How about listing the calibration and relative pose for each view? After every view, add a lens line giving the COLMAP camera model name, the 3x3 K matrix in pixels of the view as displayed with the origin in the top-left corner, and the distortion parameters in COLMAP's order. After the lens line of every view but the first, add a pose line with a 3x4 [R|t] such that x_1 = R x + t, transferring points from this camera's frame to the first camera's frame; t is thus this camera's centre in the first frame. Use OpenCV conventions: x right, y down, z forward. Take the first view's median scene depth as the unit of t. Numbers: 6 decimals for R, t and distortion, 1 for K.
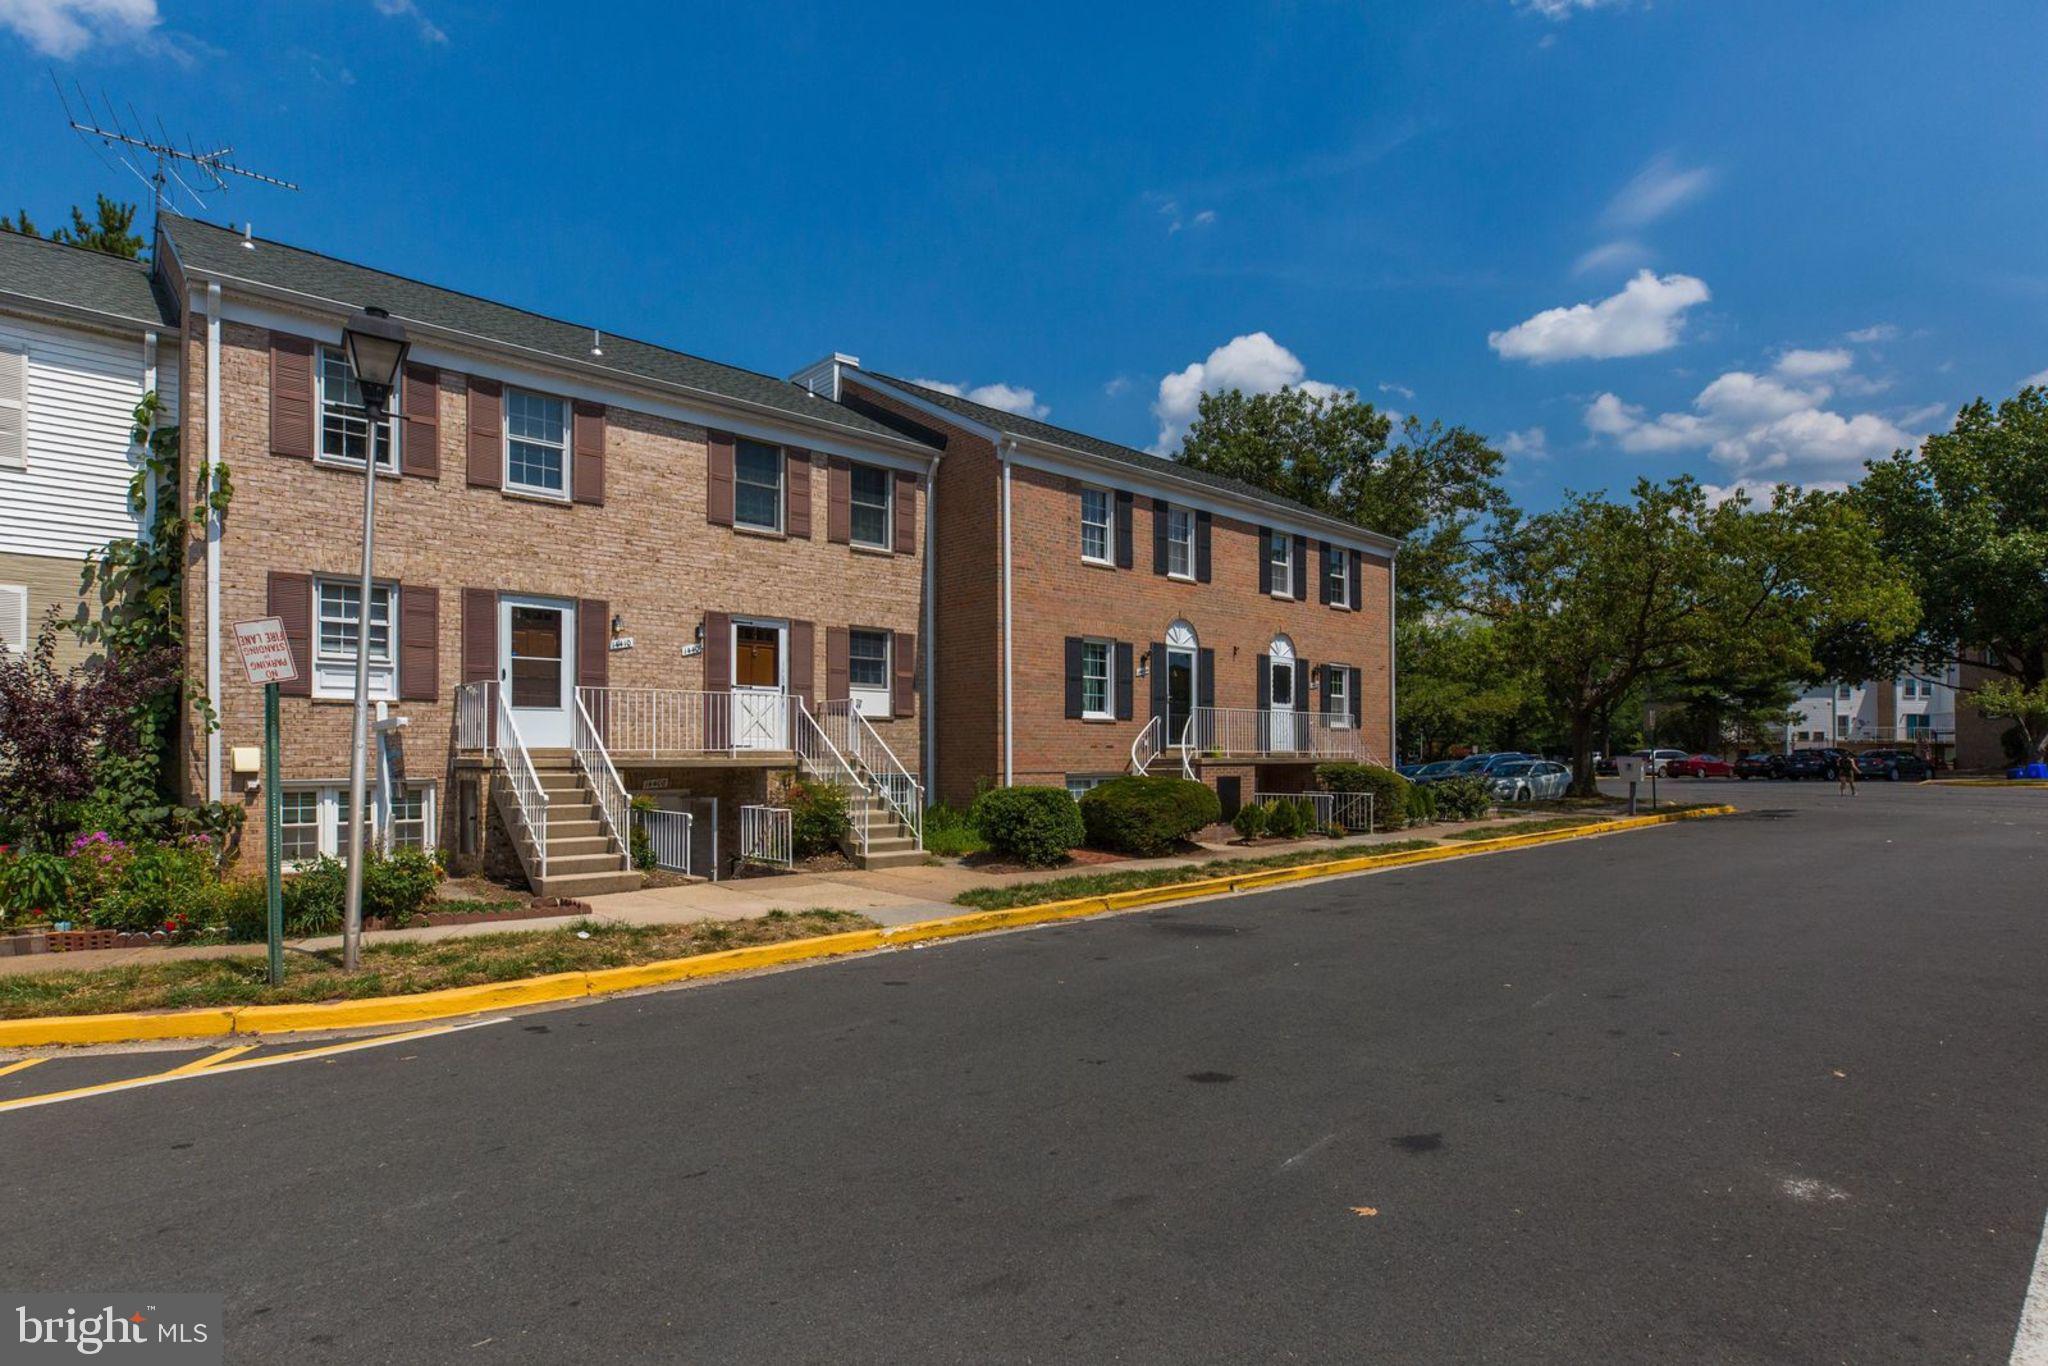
lens RADIAL K [[1054.3, 0, 1023.5], [0, 1054.3, 684.5], [0, 0, 1]] dist [-0.003922, -0.000323]
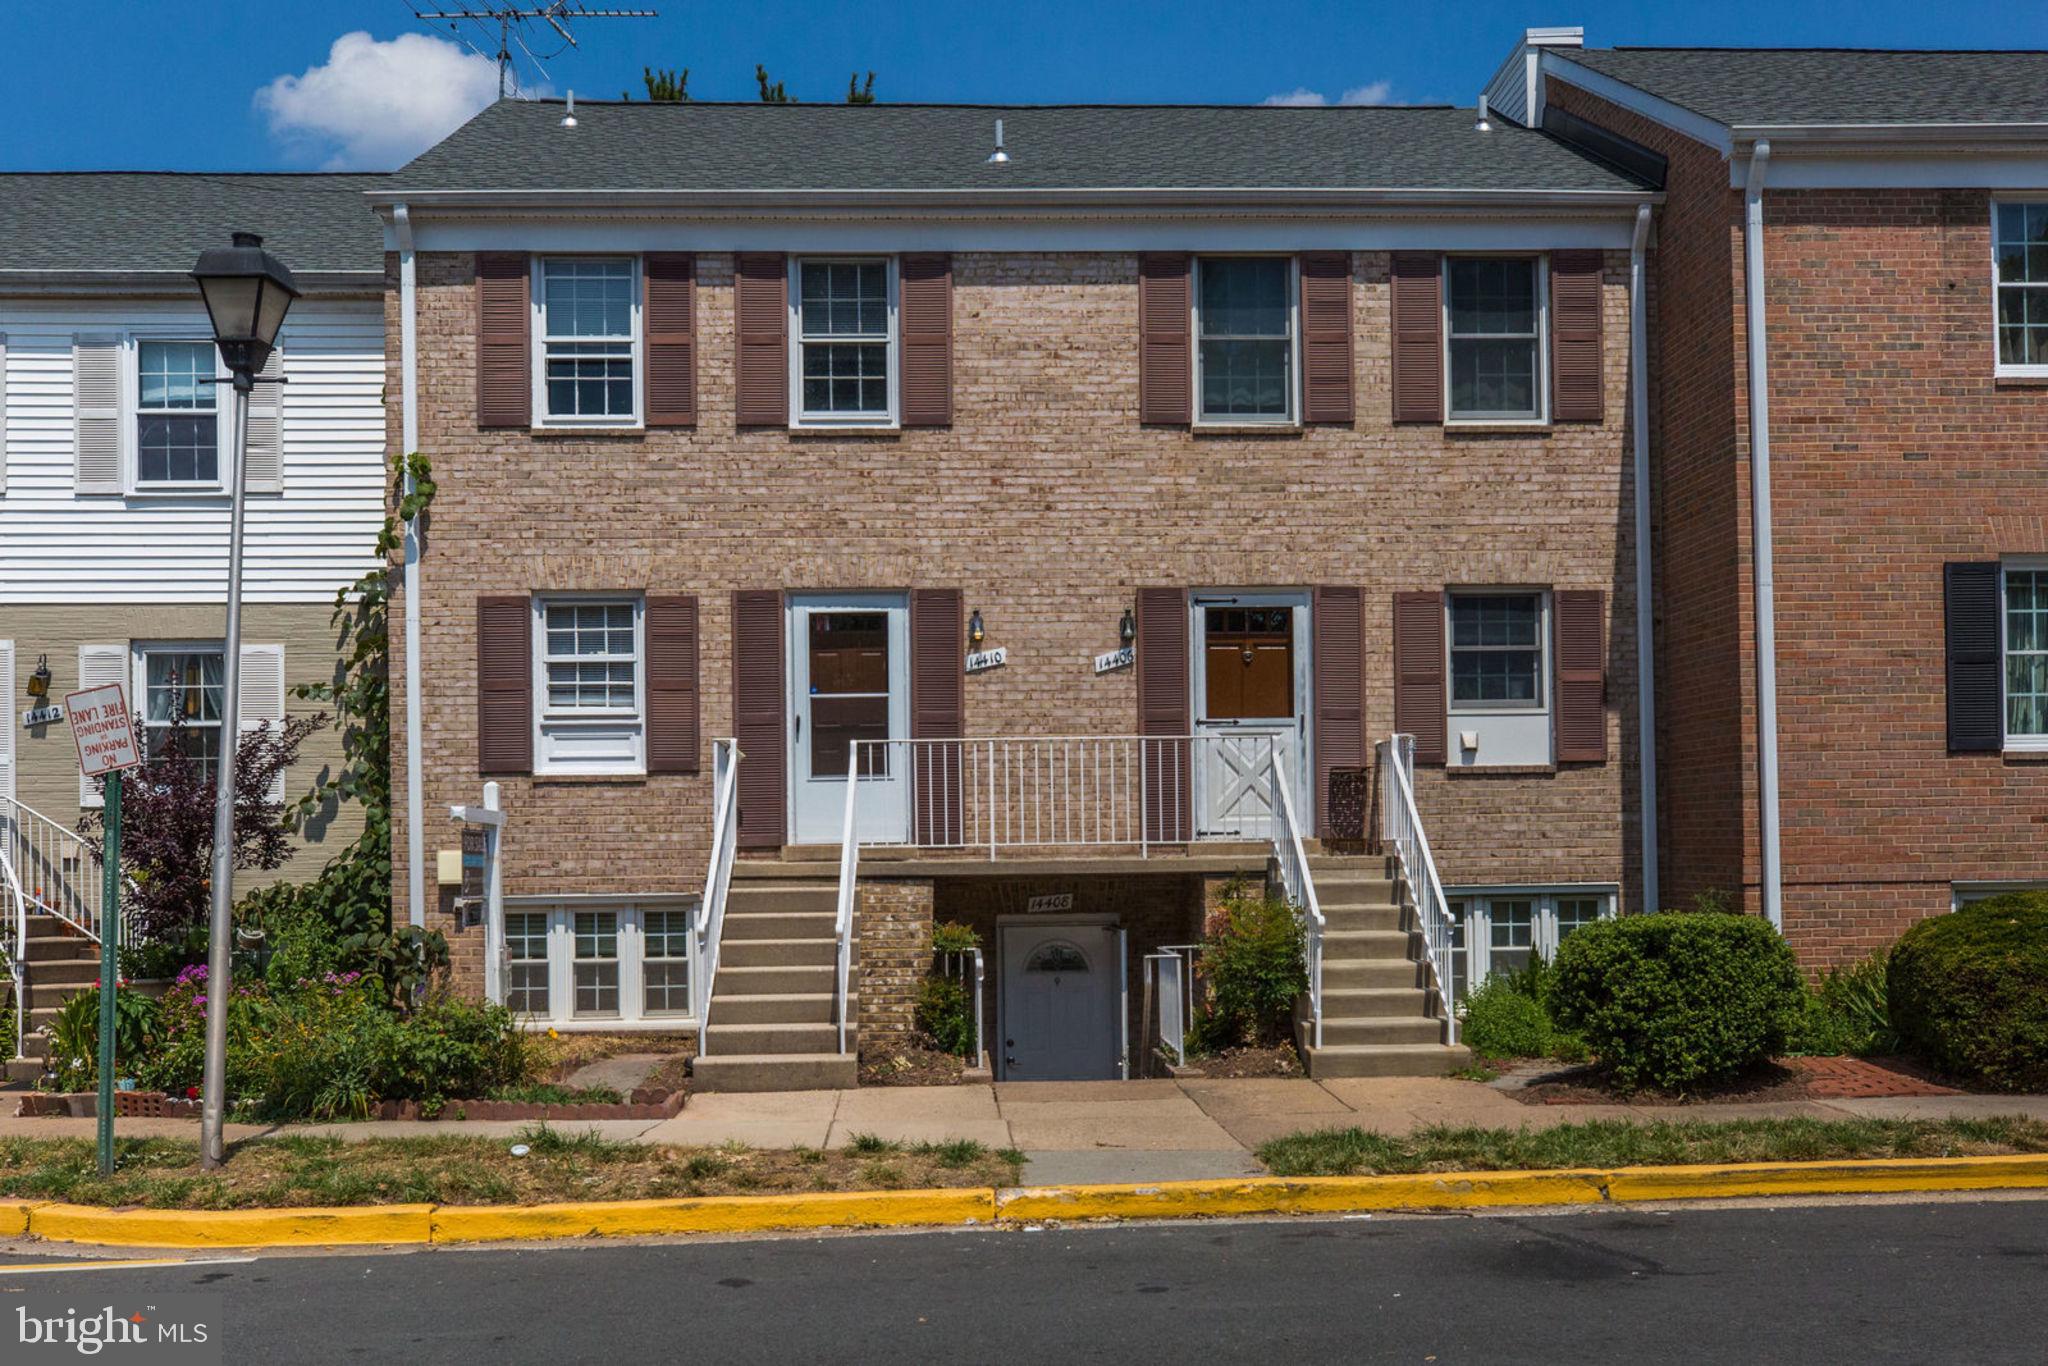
lens RADIAL K [[2072.6, 0, 1023.8], [0, 2072.6, 684.5], [0, 0, 1]] dist [-0.001443, 0.000000]
pose [[0.765608, -0.060425, -0.640464, 0.365208], [0.056551, 0.998046, -0.026561, 0.006153], [0.640817, -0.015884, 0.767529, 0.145268]]
